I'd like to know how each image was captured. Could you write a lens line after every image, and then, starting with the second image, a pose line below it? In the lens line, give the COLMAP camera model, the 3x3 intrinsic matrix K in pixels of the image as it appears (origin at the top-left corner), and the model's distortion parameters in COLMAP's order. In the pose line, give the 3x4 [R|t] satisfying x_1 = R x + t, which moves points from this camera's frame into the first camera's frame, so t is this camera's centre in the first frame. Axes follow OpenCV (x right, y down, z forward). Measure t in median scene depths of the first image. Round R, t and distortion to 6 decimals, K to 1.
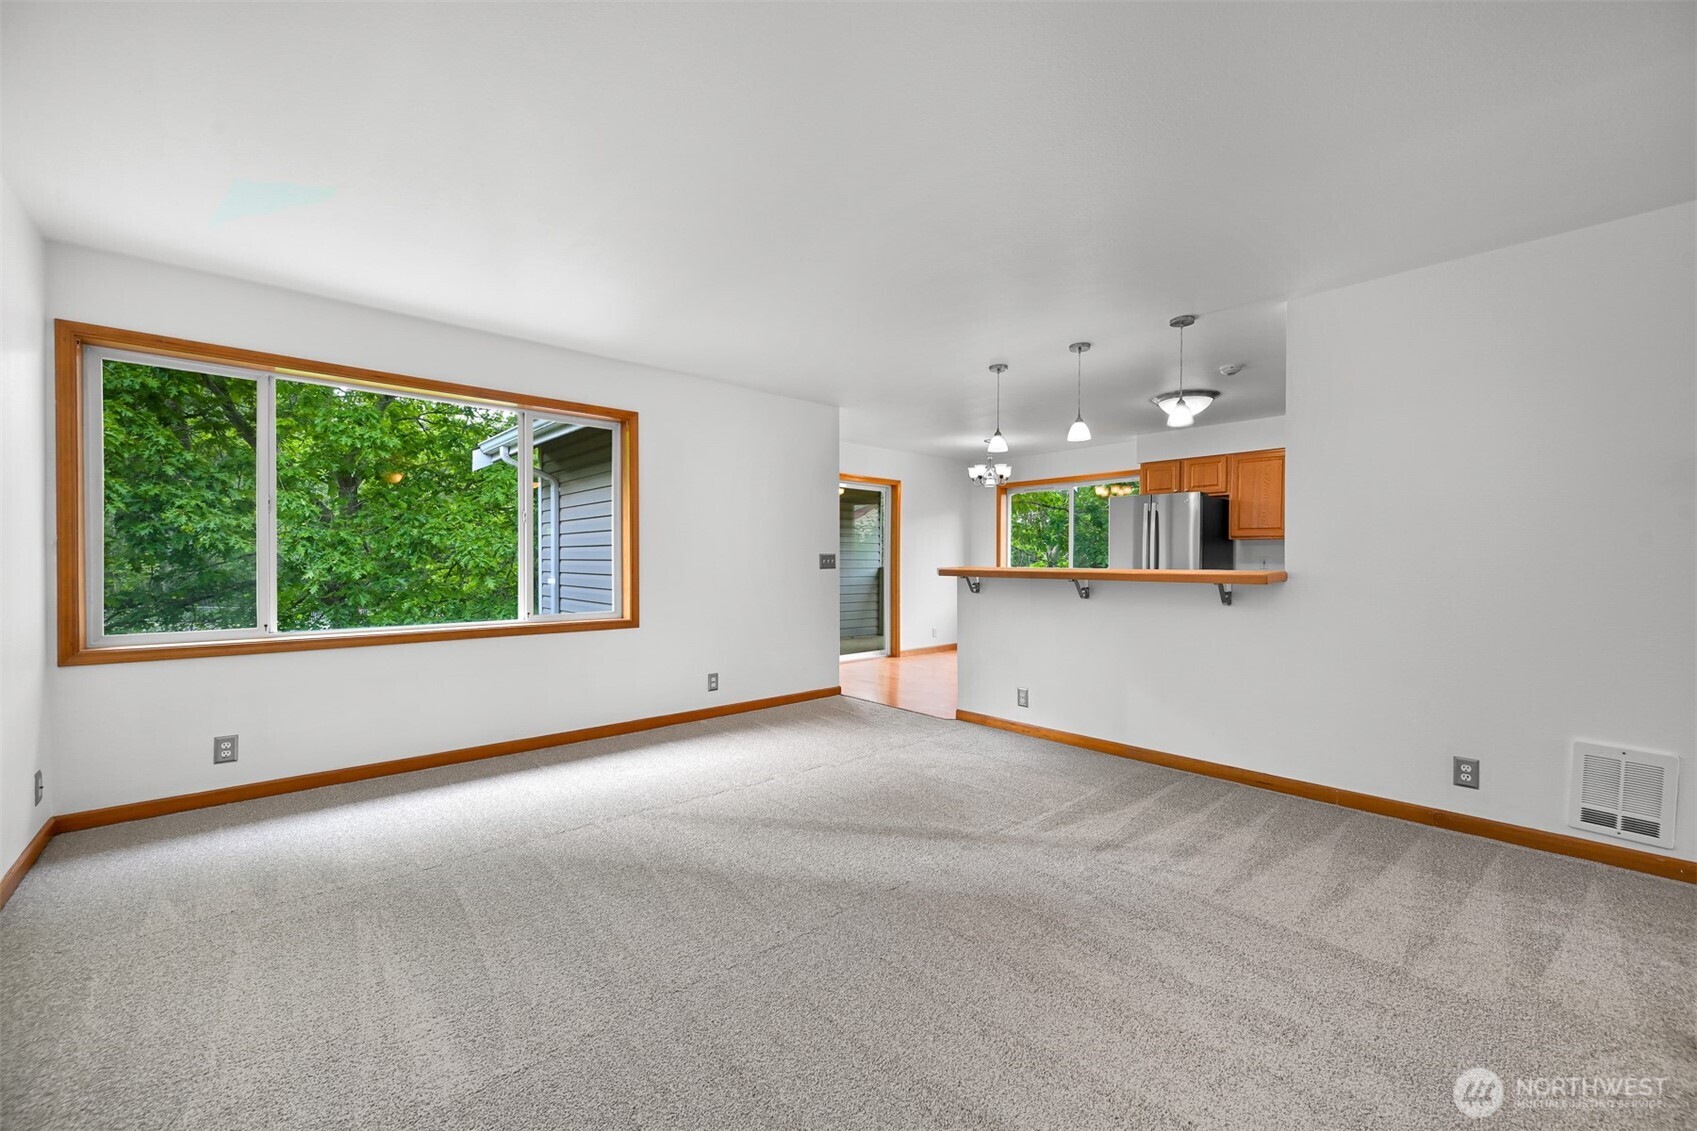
lens RADIAL K [[672.8, 0, 840.9], [0, 672.8, 566.4], [0, 0, 1]] dist [-0.001505, 0.000647]
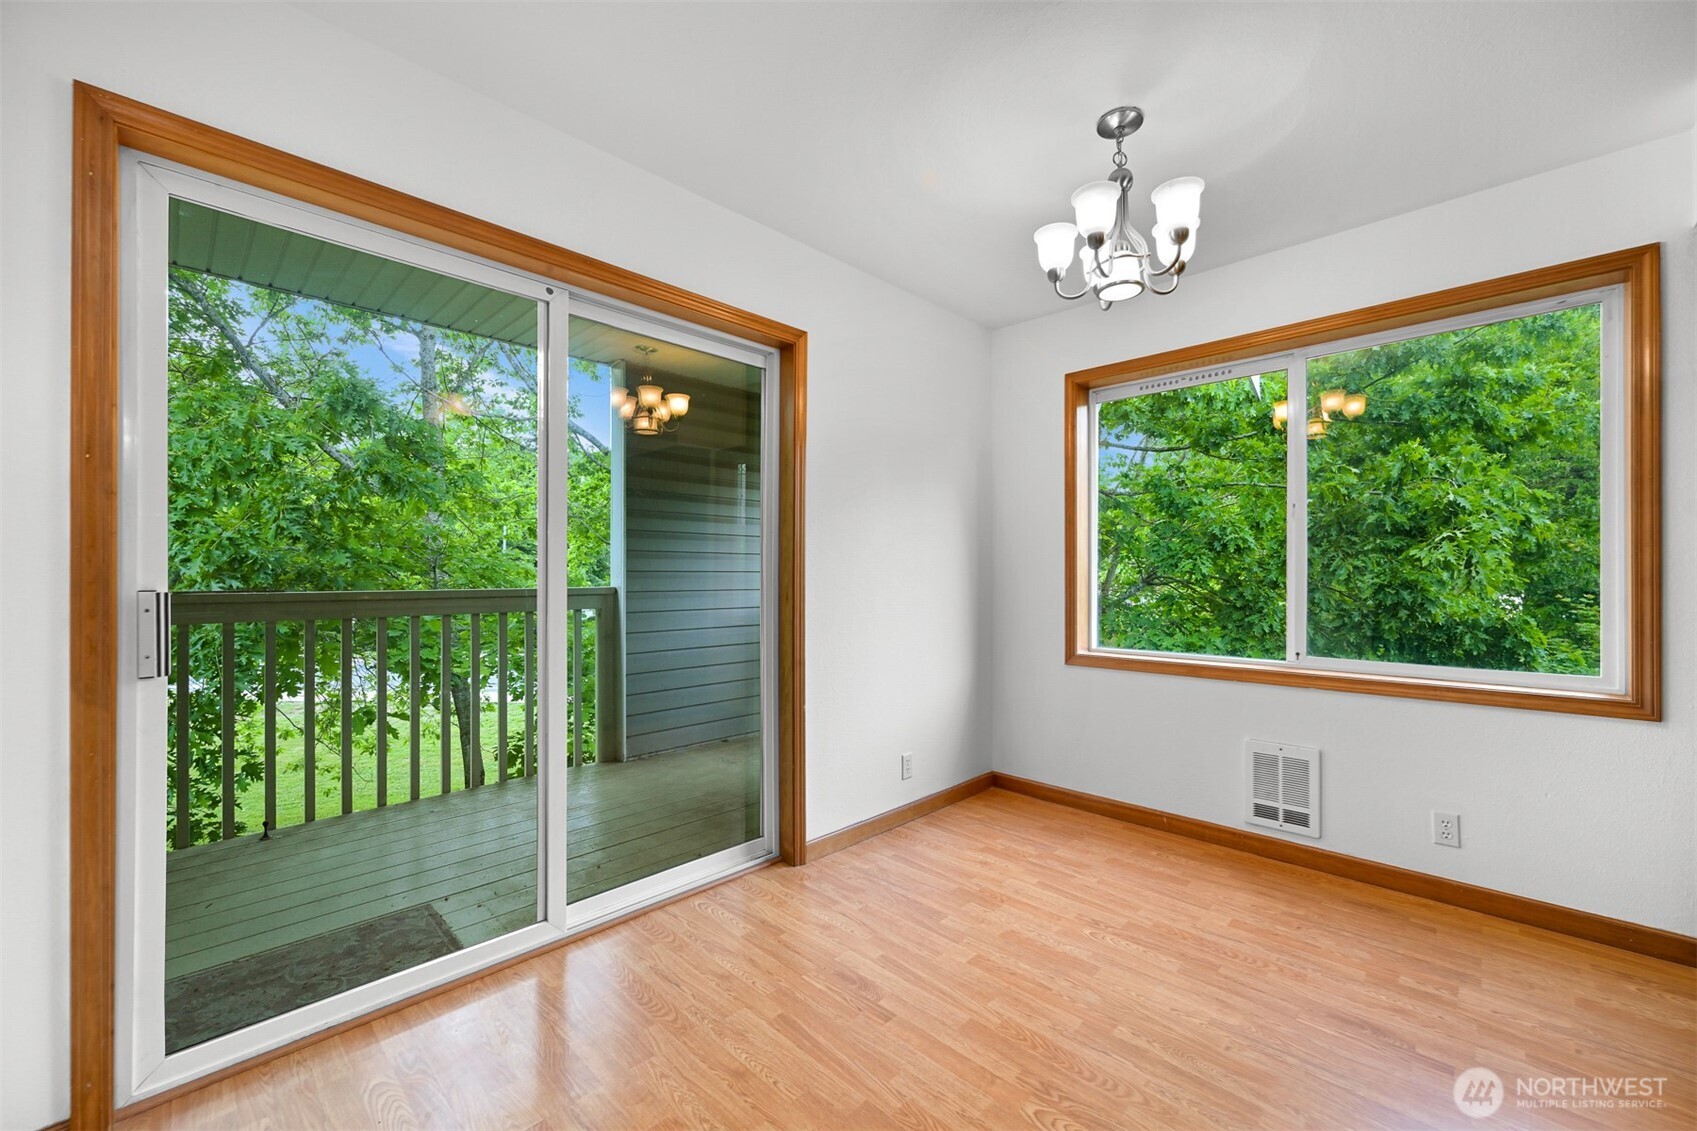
lens RADIAL K [[672.8, 0, 852.0], [0, 672.8, 571.5], [0, 0, 1]] dist [-0.001505, 0.000647]
pose [[0.996897, -0.001193, 0.078704, 0.182899], [0.002088, 0.999934, -0.011285, -0.009588], [-0.078685, 0.011414, 0.996834, 1.442756]]
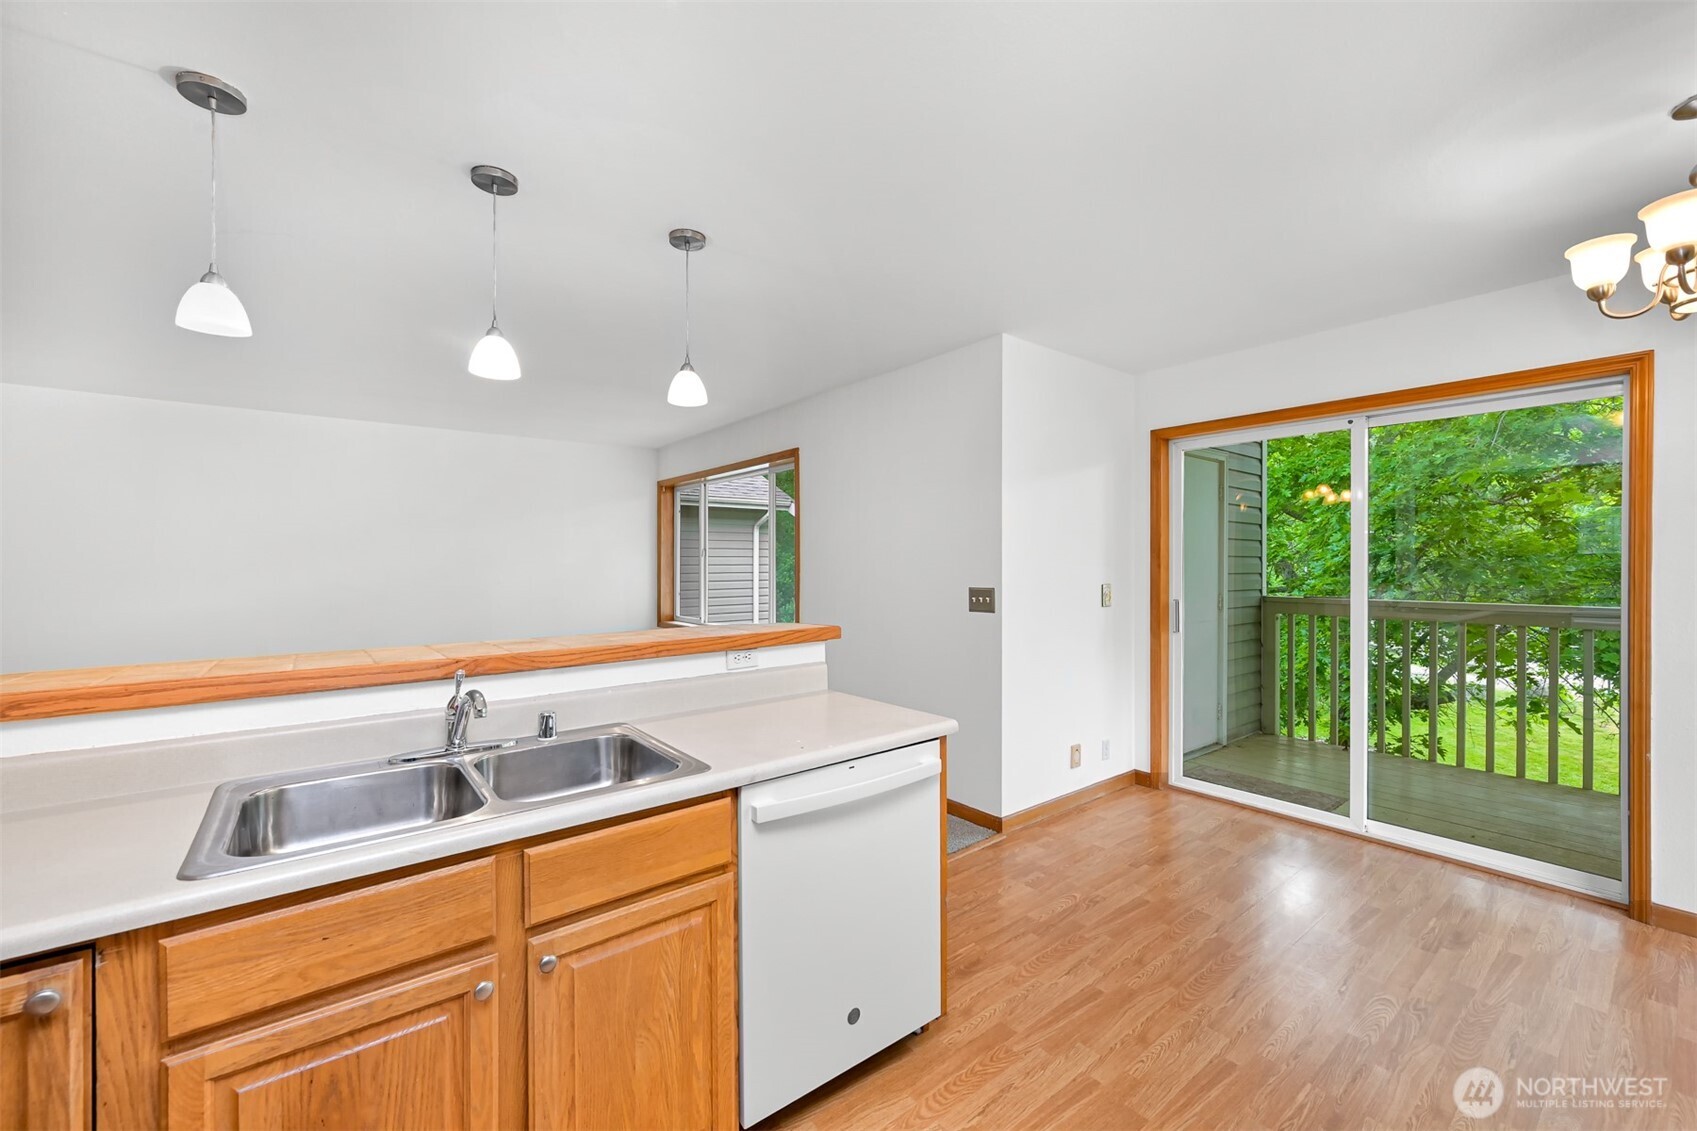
lens RADIAL K [[672.8, 0, 858.5], [0, 672.8, 569.7], [0, 0, 1]] dist [-0.001505, 0.000647]
pose [[-0.048245, 0.005574, -0.998820, 0.895100], [-0.005104, 0.999970, 0.005827, -0.056993], [0.998822, 0.005380, -0.048215, 1.414155]]
